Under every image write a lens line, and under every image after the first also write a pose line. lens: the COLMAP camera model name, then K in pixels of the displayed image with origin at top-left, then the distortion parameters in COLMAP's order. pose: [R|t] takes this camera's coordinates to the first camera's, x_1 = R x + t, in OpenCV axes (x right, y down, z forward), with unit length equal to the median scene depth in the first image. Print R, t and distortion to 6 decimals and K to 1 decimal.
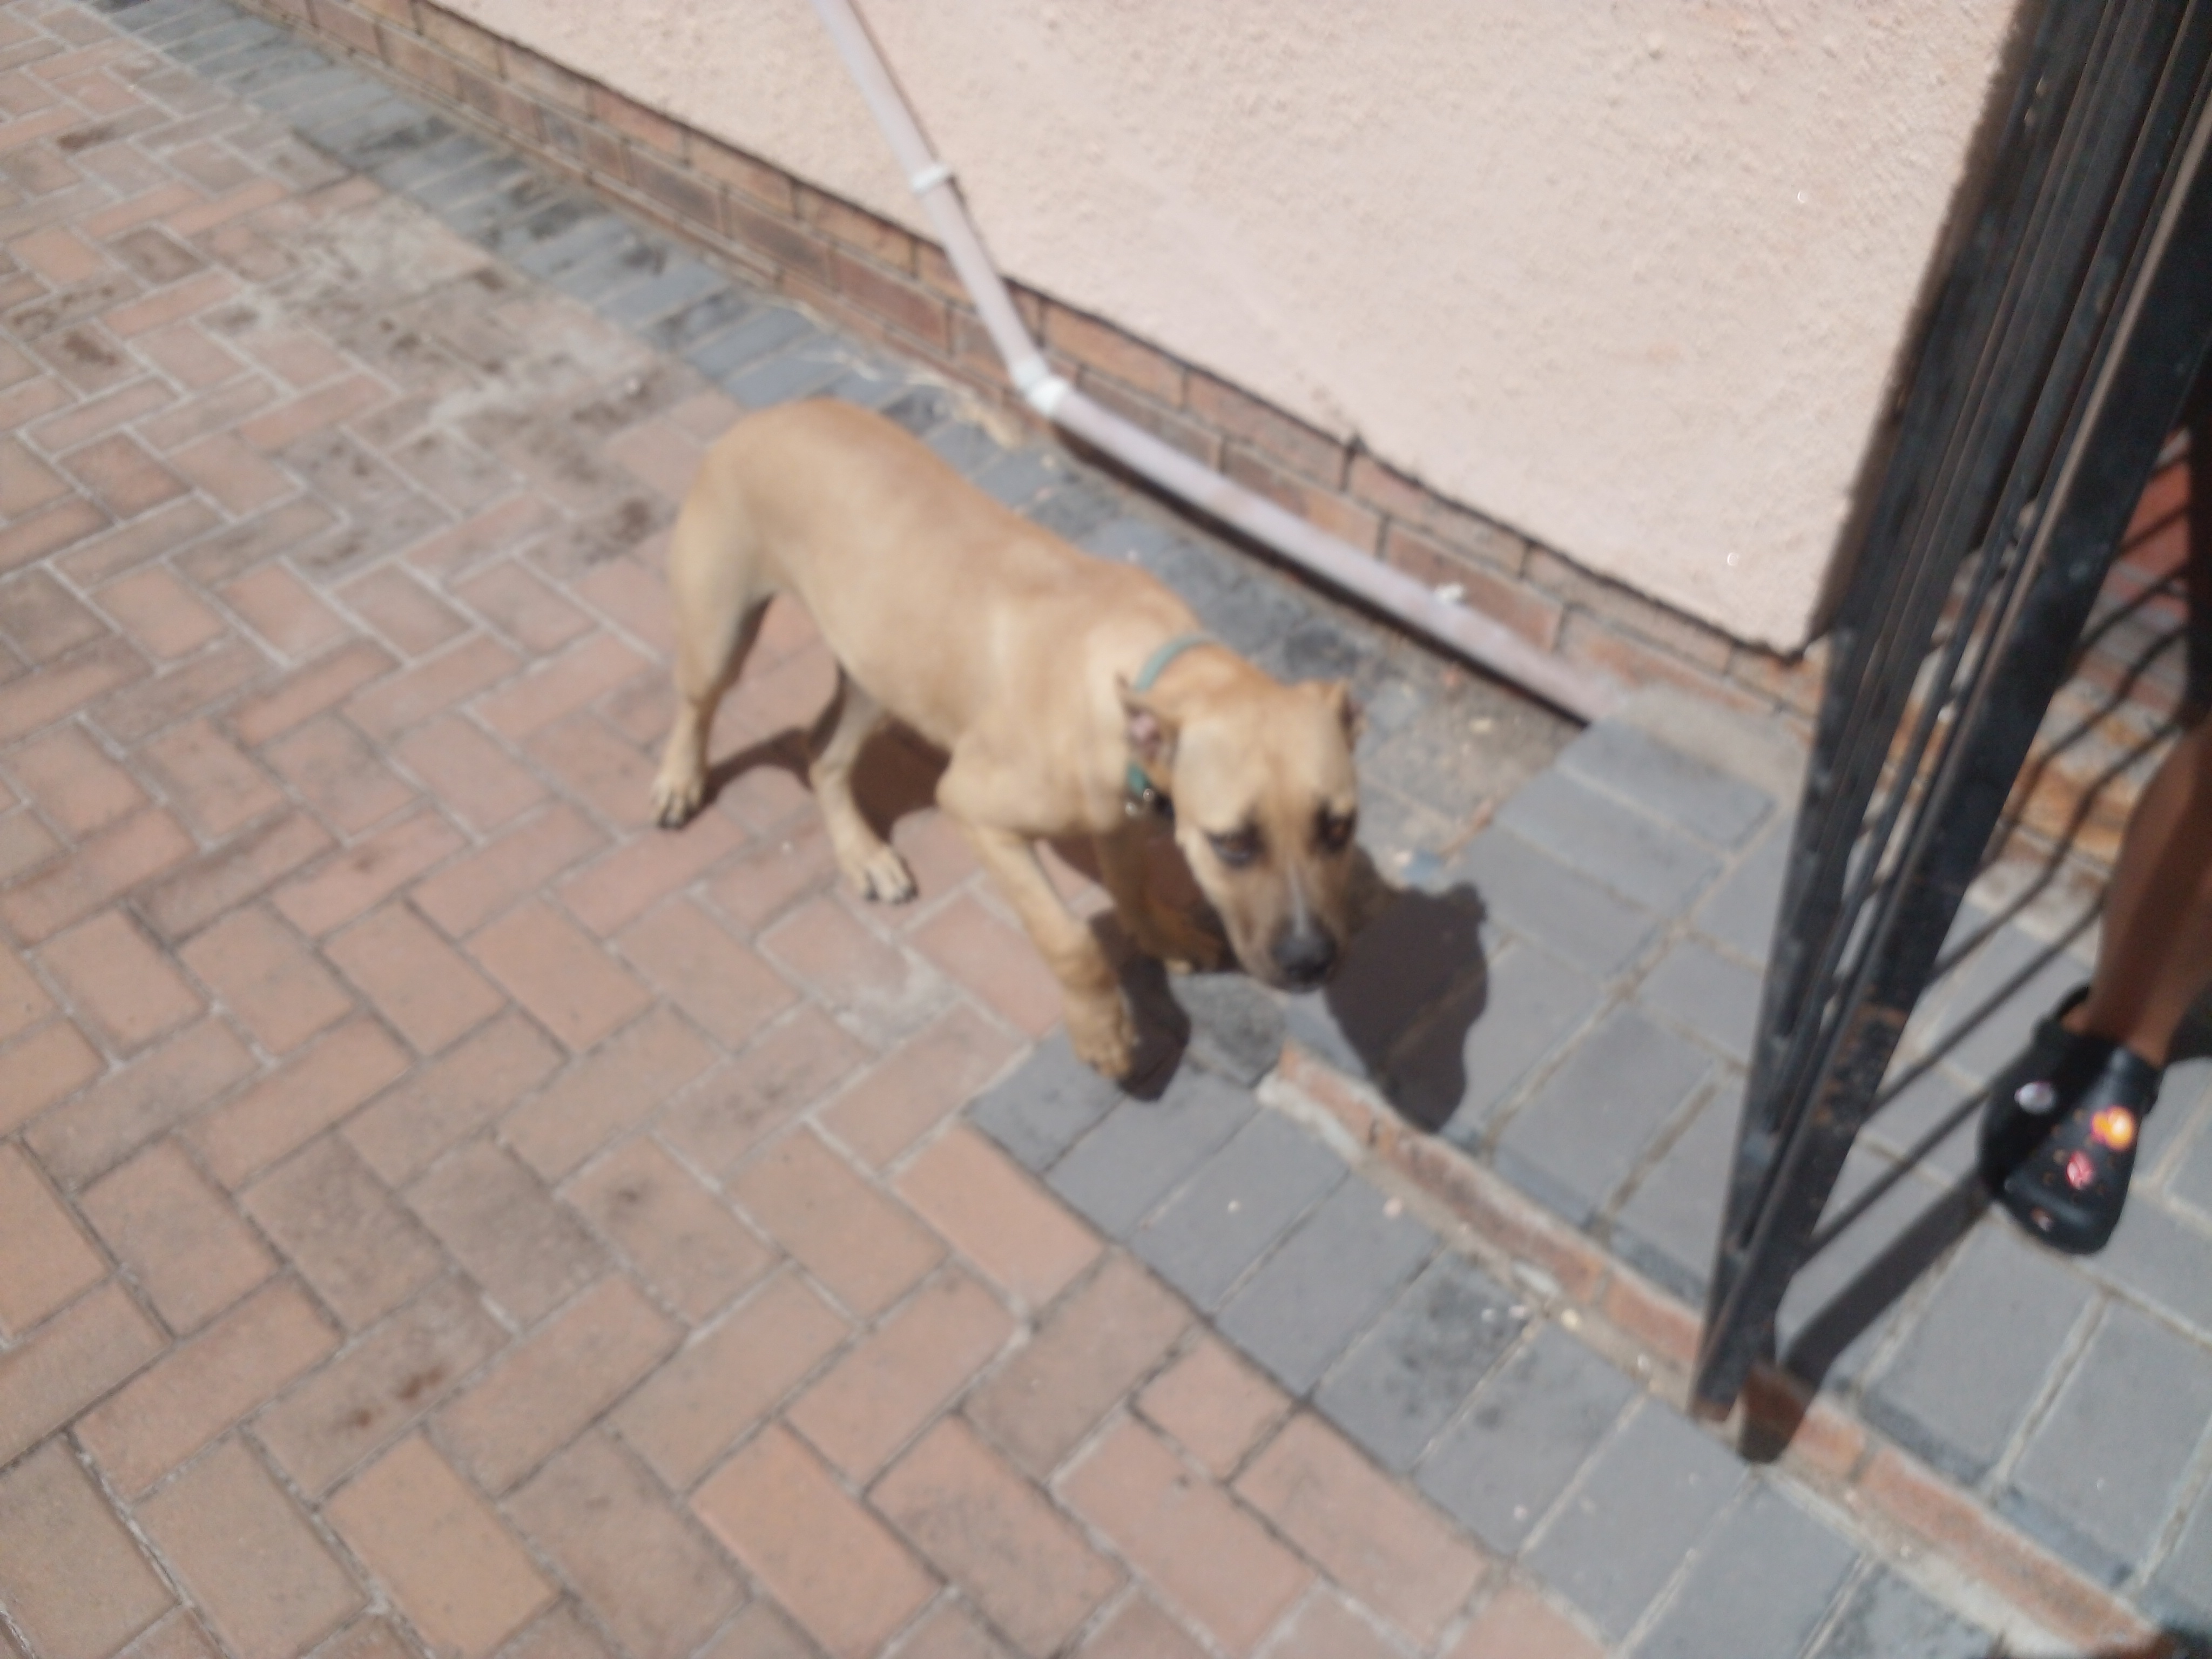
lens RADIAL K [[1795.5, 0, 1106.0], [0, 1795.5, 829.5], [0, 0, 1]] dist [-0.006672, -0.005564]
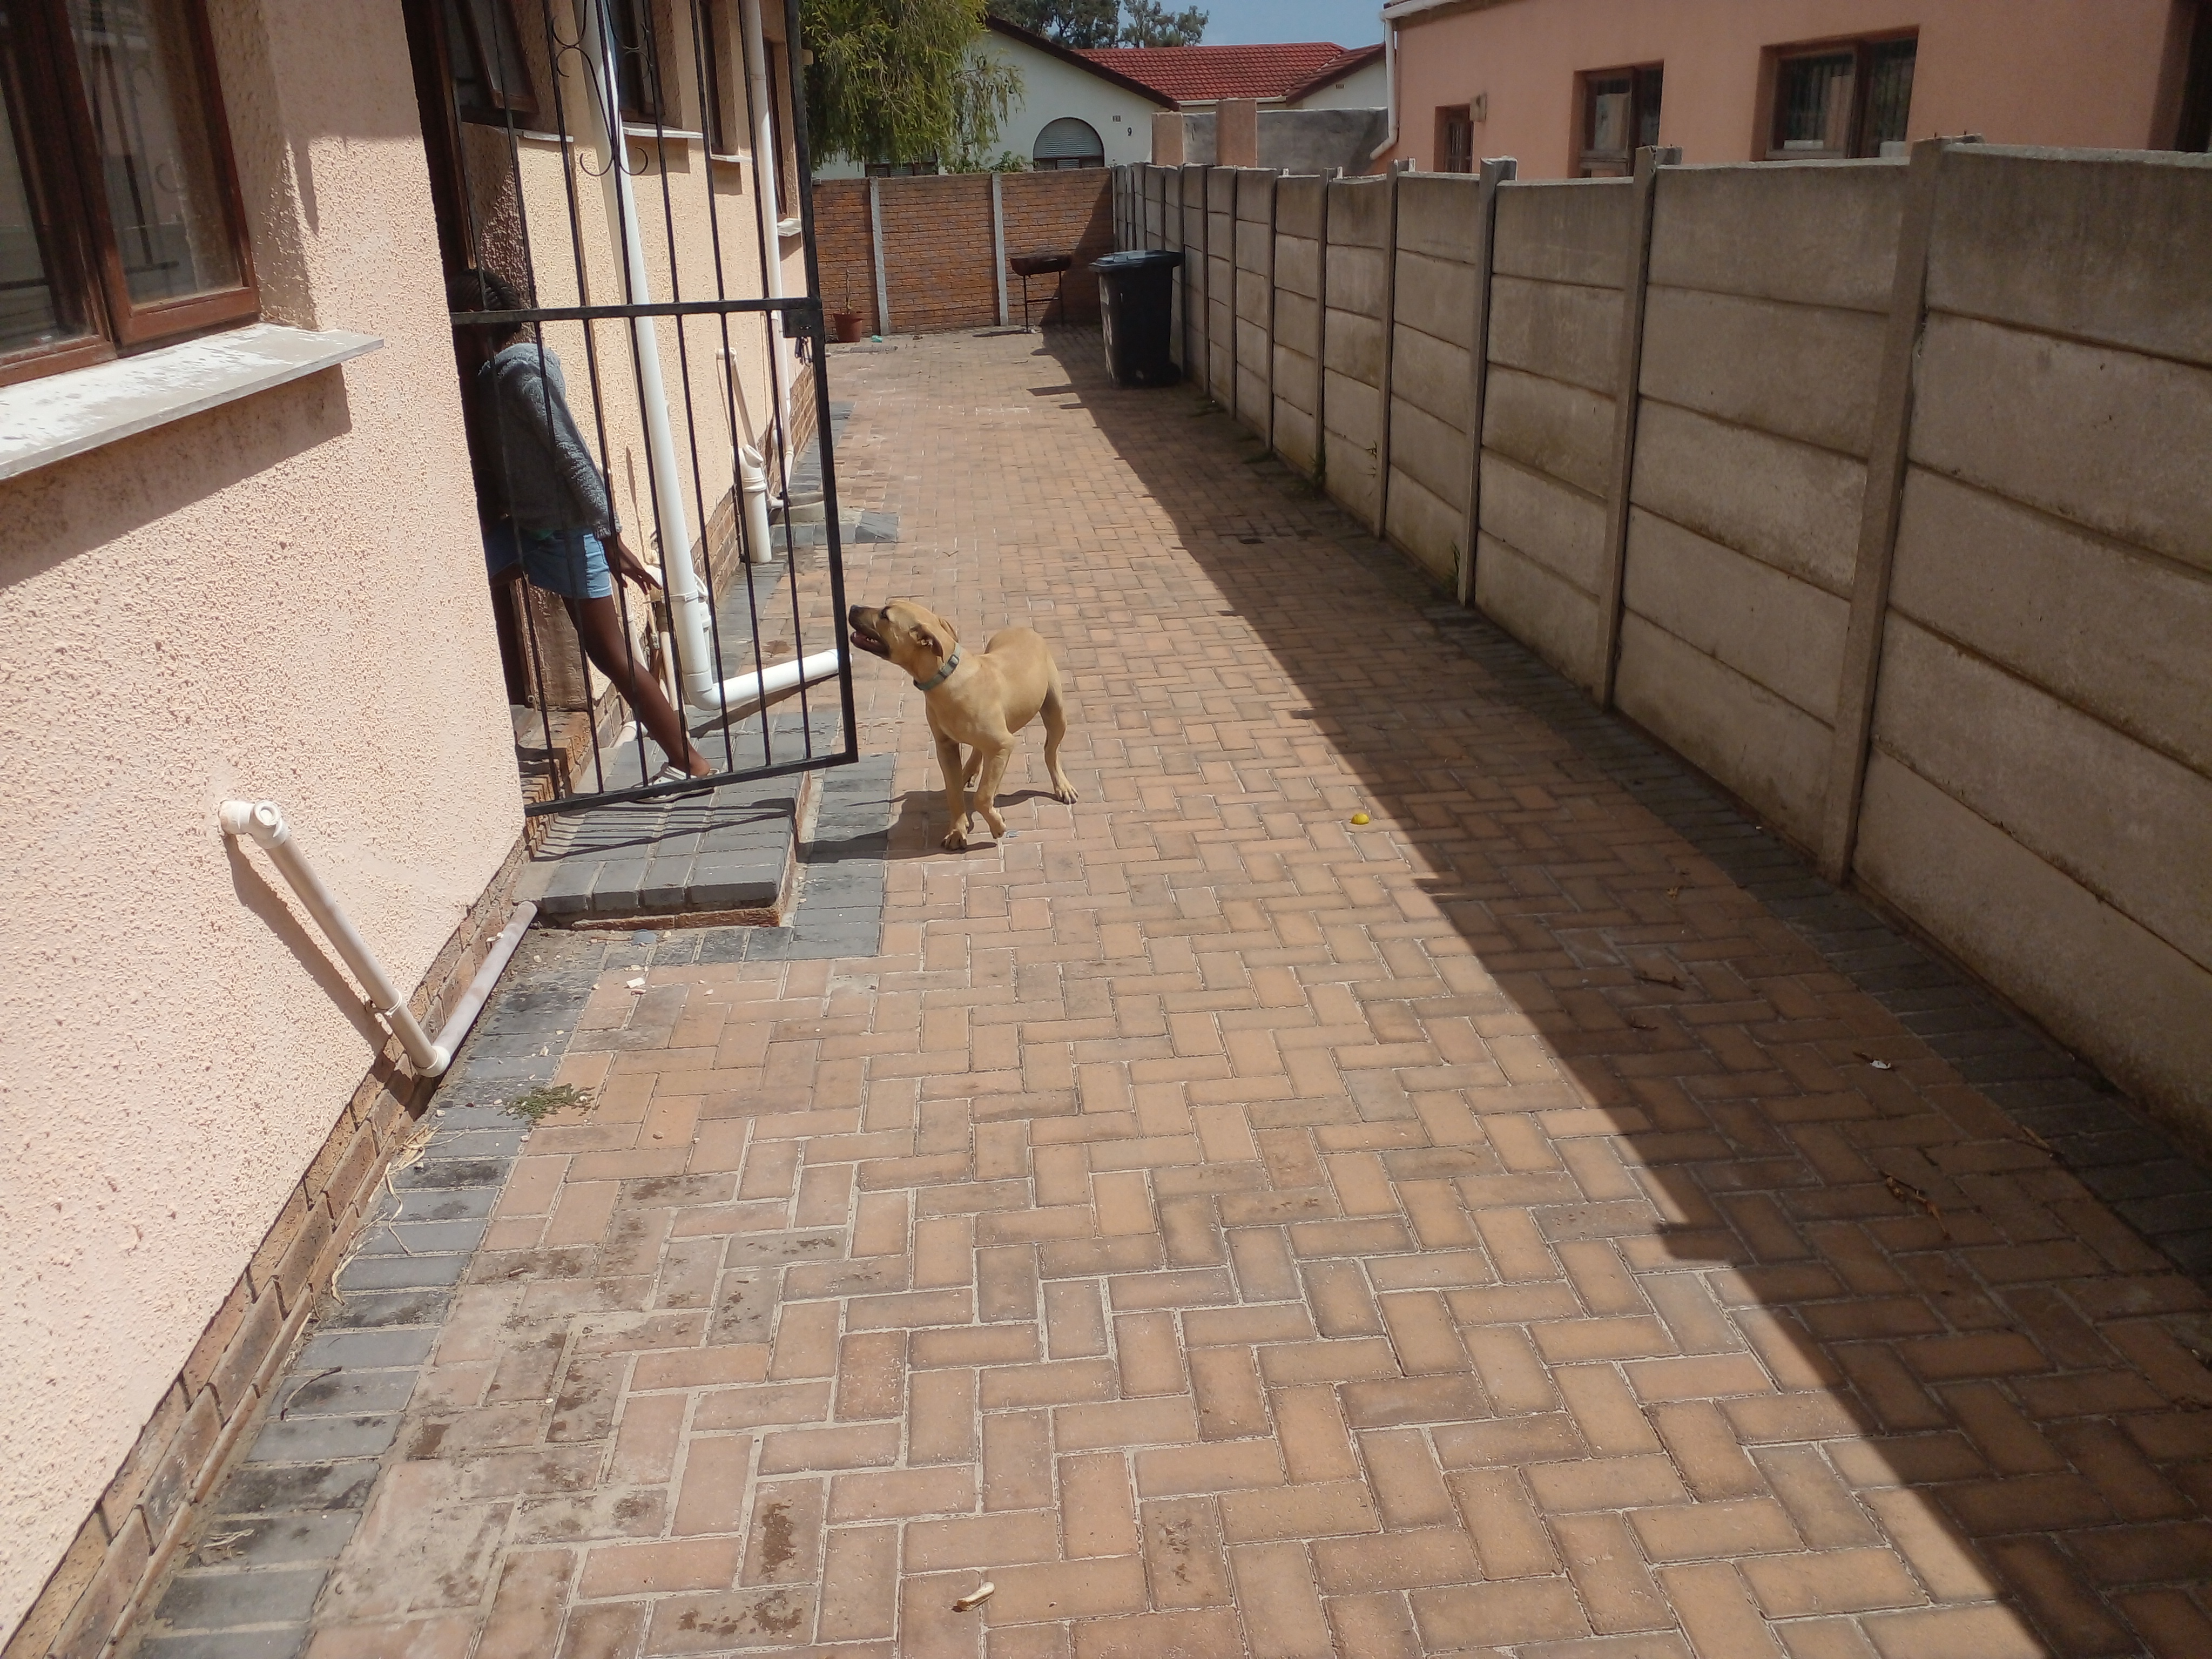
lens RADIAL K [[1795.5, 0, 1106.0], [0, 1795.5, 829.5], [0, 0, 1]] dist [-0.006672, -0.005564]
pose [[-0.739037, -0.200585, 0.643109, -1.292992], [0.509681, 0.457757, 0.728481, -1.078260], [-0.440510, 0.866155, -0.236065, 0.901652]]
